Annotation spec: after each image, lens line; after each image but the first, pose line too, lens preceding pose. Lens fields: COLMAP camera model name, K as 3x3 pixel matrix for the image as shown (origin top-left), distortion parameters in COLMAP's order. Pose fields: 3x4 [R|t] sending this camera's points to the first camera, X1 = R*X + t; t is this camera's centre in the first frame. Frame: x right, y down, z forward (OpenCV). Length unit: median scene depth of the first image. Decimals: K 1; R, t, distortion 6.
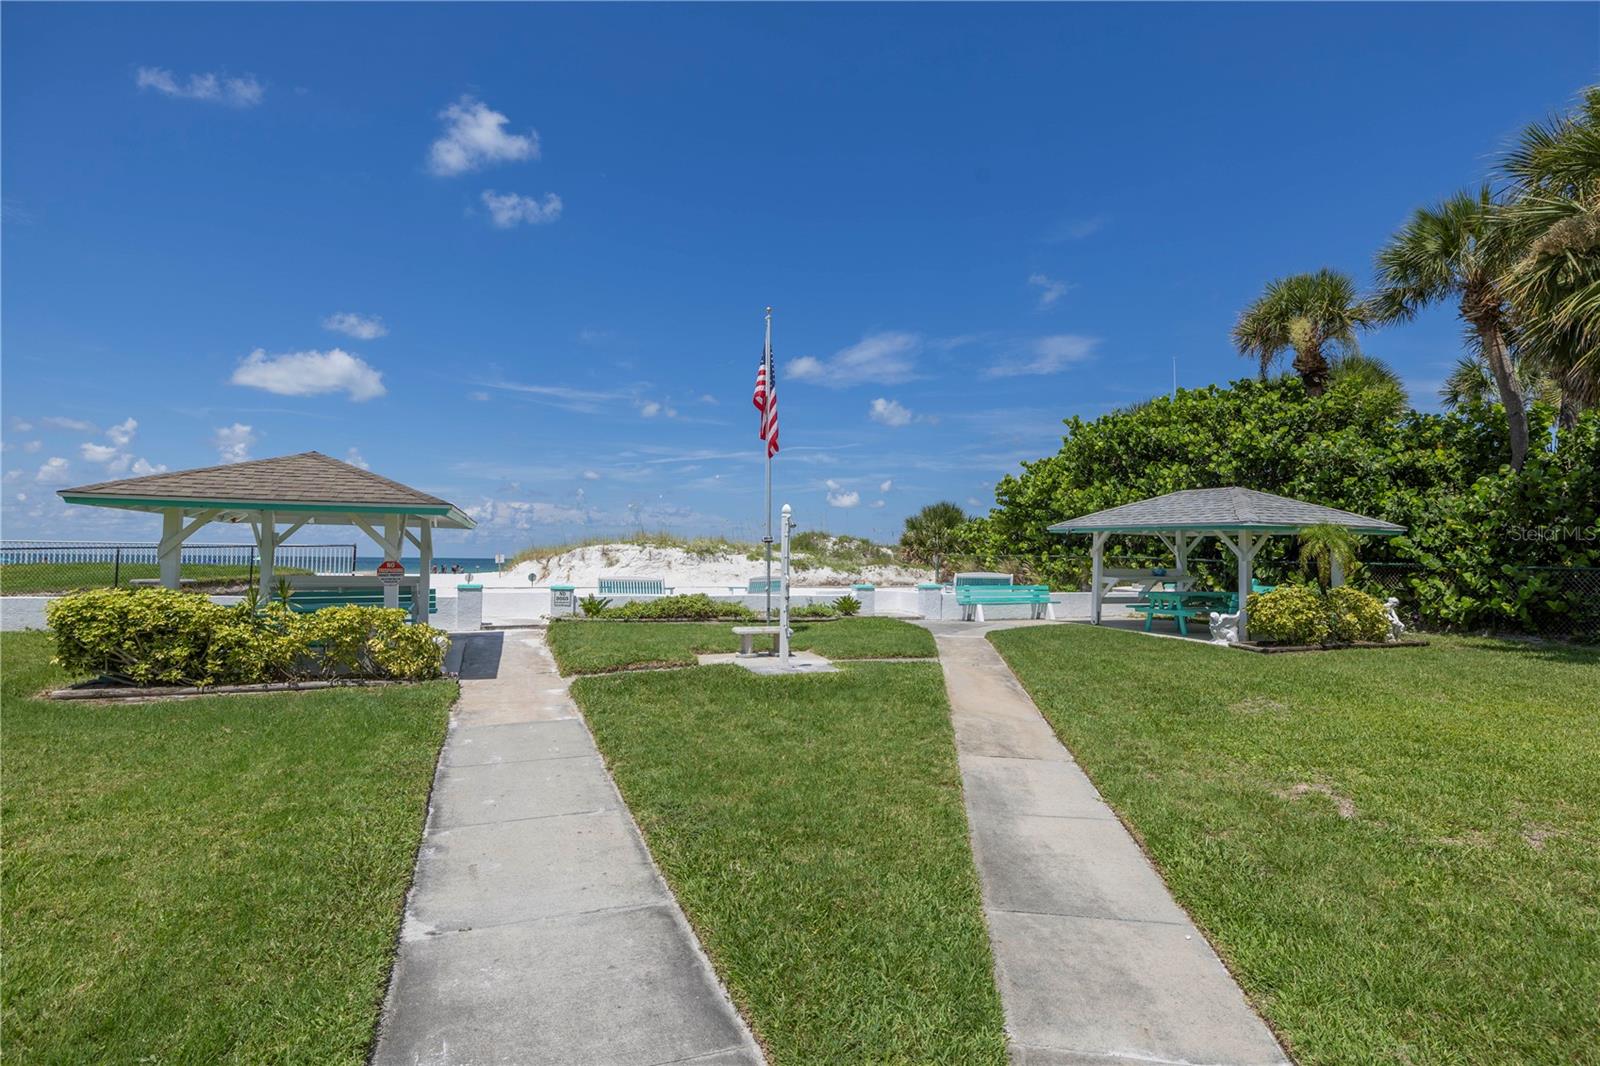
lens RADIAL K [[828.0, 0, 815.2], [0, 828.0, 575.2], [0, 0, 1]] dist [0.003548, 0.002907]
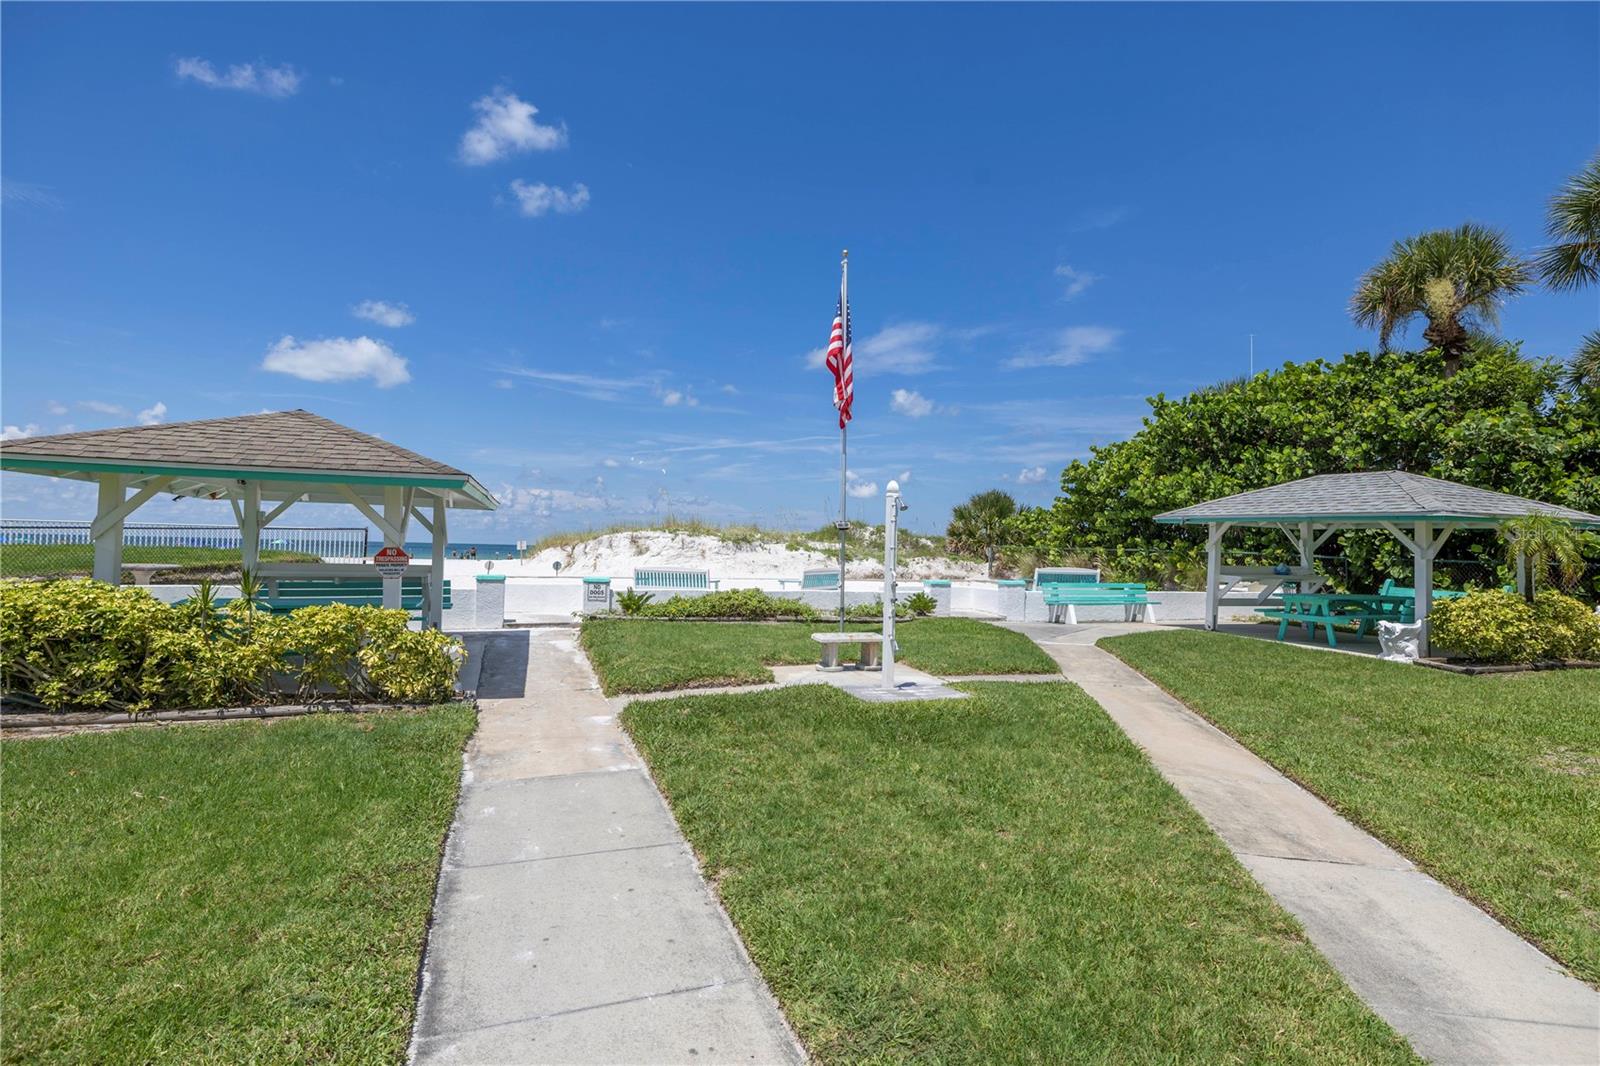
lens RADIAL K [[828.0, 0, 810.4], [0, 828.0, 539.3], [0, 0, 1]] dist [0.003548, 0.002907]
pose [[0.999620, 0.011642, -0.024993, -0.047325], [-0.012416, 0.999442, -0.031024, -0.002363], [0.024618, 0.031323, 0.999206, 0.108315]]
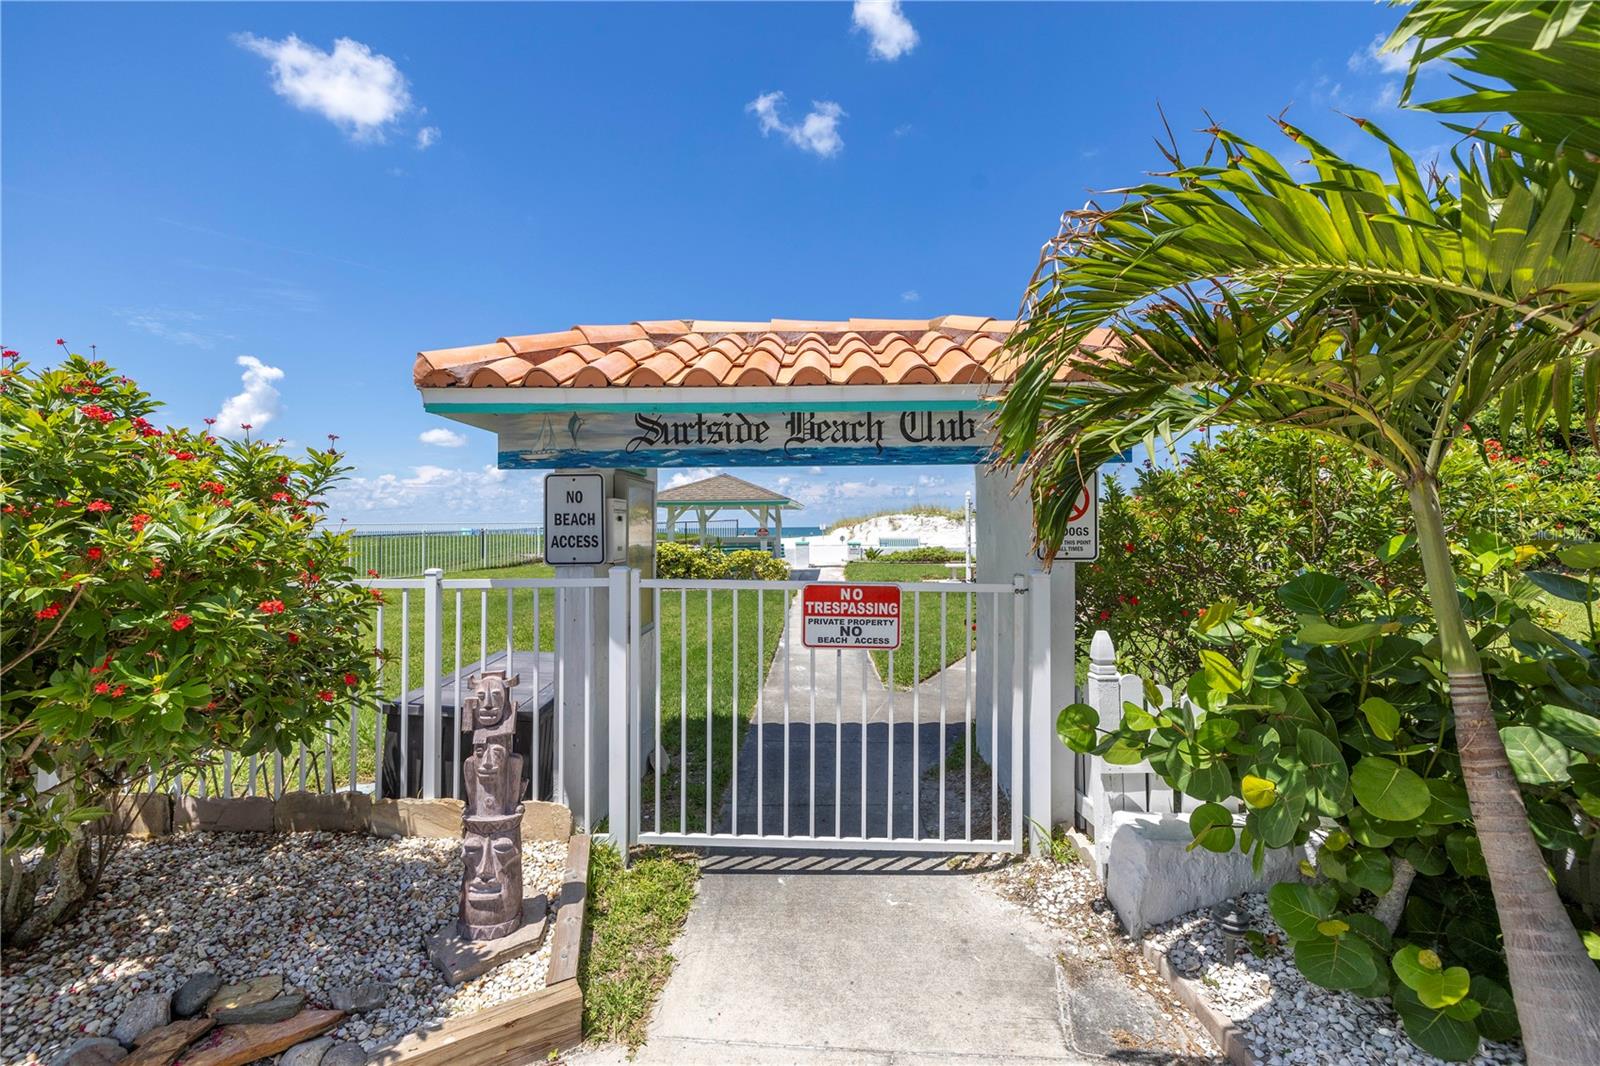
lens RADIAL K [[676.6, 0, 783.8], [0, 676.6, 533.5], [0, 0, 1]] dist [0.000668, 0.000721]
pose [[0.908463, -0.016278, -0.417649, 0.099476], [0.013086, 0.999859, -0.010506, 0.006299], [0.417761, 0.004079, 0.908548, -0.215235]]
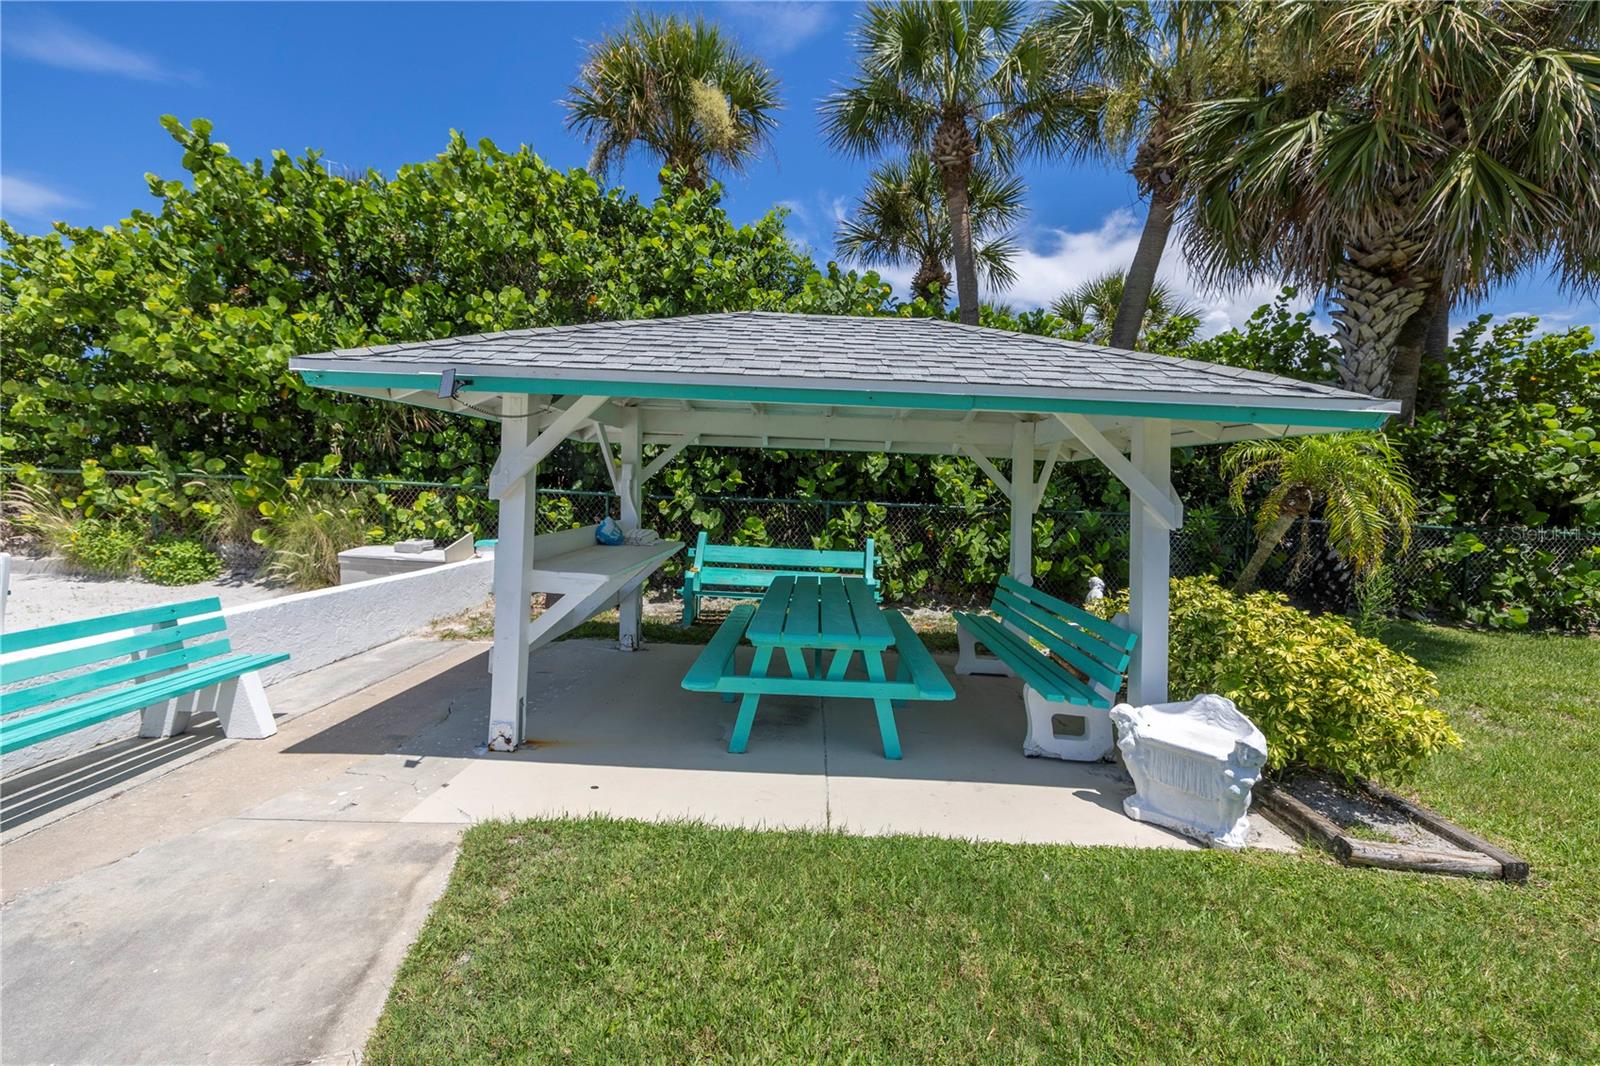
lens RADIAL K [[676.6, 0, 795.9], [0, 676.6, 517.1], [0, 0, 1]] dist [0.000668, 0.000721]
pose [[0.409636, -0.042908, 0.911240, 0.146780], [-0.005416, 0.998761, 0.049464, -0.023809], [-0.912233, -0.025197, 0.408896, 0.691229]]
